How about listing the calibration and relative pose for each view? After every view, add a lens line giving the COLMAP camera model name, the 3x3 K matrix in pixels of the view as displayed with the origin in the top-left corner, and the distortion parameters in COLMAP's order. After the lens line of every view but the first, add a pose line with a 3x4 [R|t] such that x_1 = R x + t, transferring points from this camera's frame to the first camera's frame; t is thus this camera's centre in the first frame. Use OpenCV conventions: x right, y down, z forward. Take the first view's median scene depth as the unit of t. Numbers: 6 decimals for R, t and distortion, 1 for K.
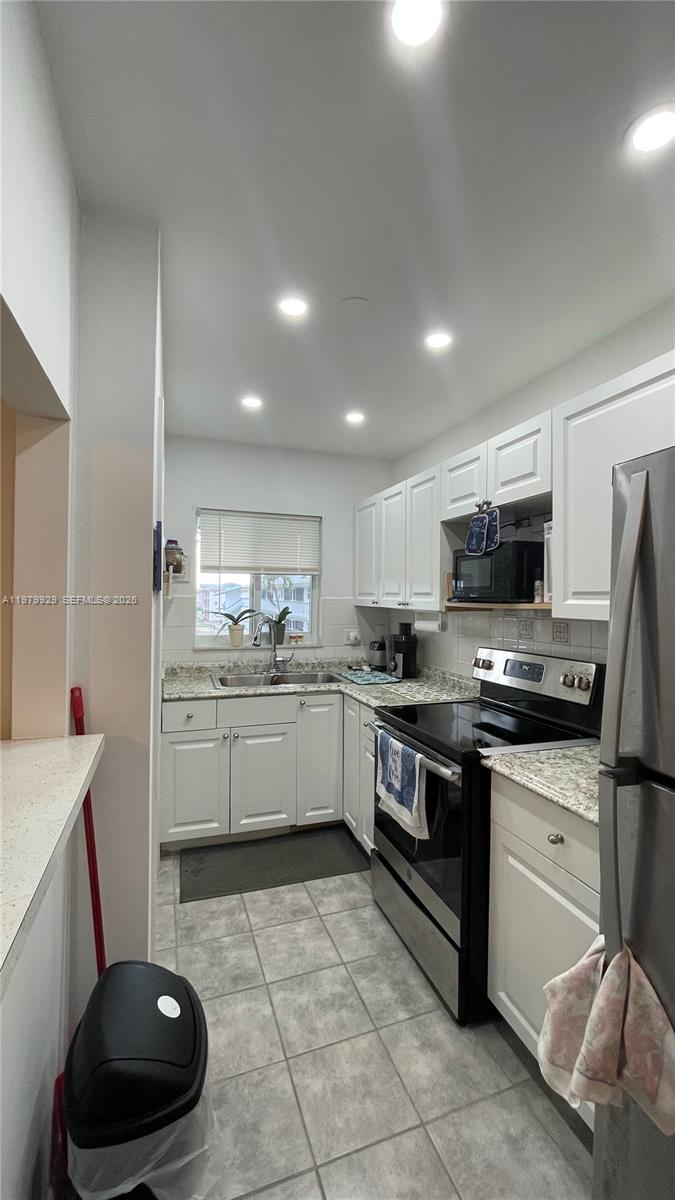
lens RADIAL K [[486.7, 0, 342.0], [0, 486.7, 602.1], [0, 0, 1]] dist [-0.004158, 0.002443]
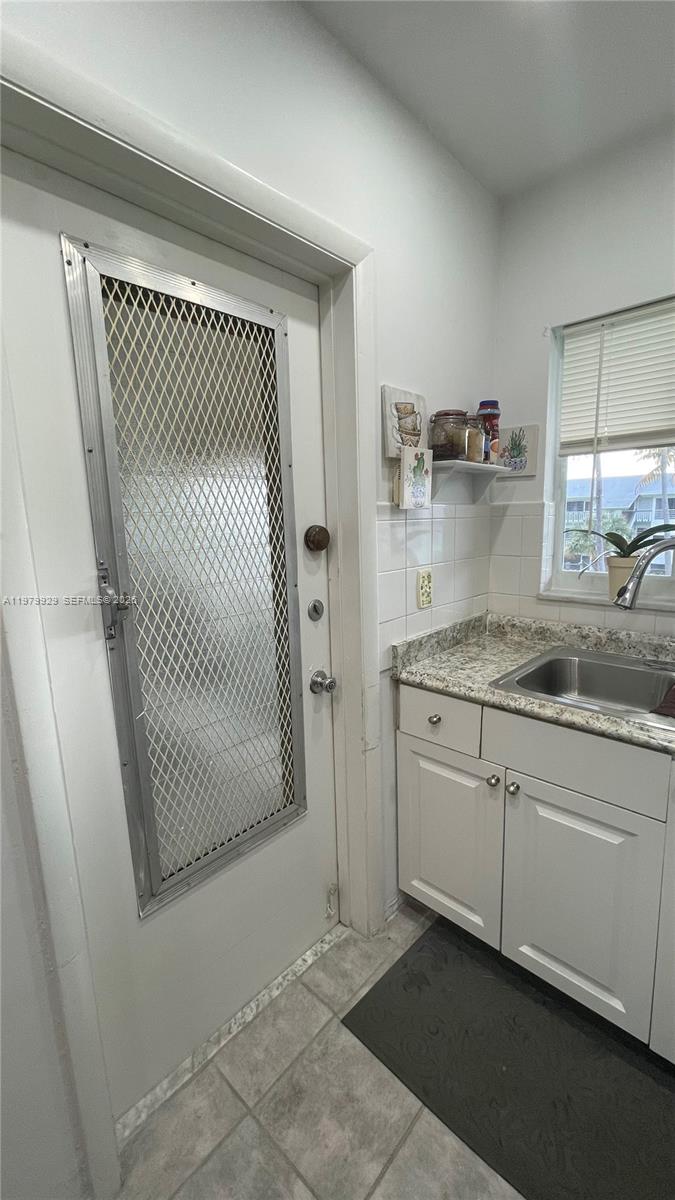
lens RADIAL K [[486.7, 0, 339.7], [0, 486.7, 599.7], [0, 0, 1]] dist [-0.004158, 0.002443]
pose [[0.458809, 0.126194, -0.879528, 0.138281], [0.023837, 0.987759, 0.154158, 0.011345], [0.888215, -0.091695, 0.450185, 0.831128]]
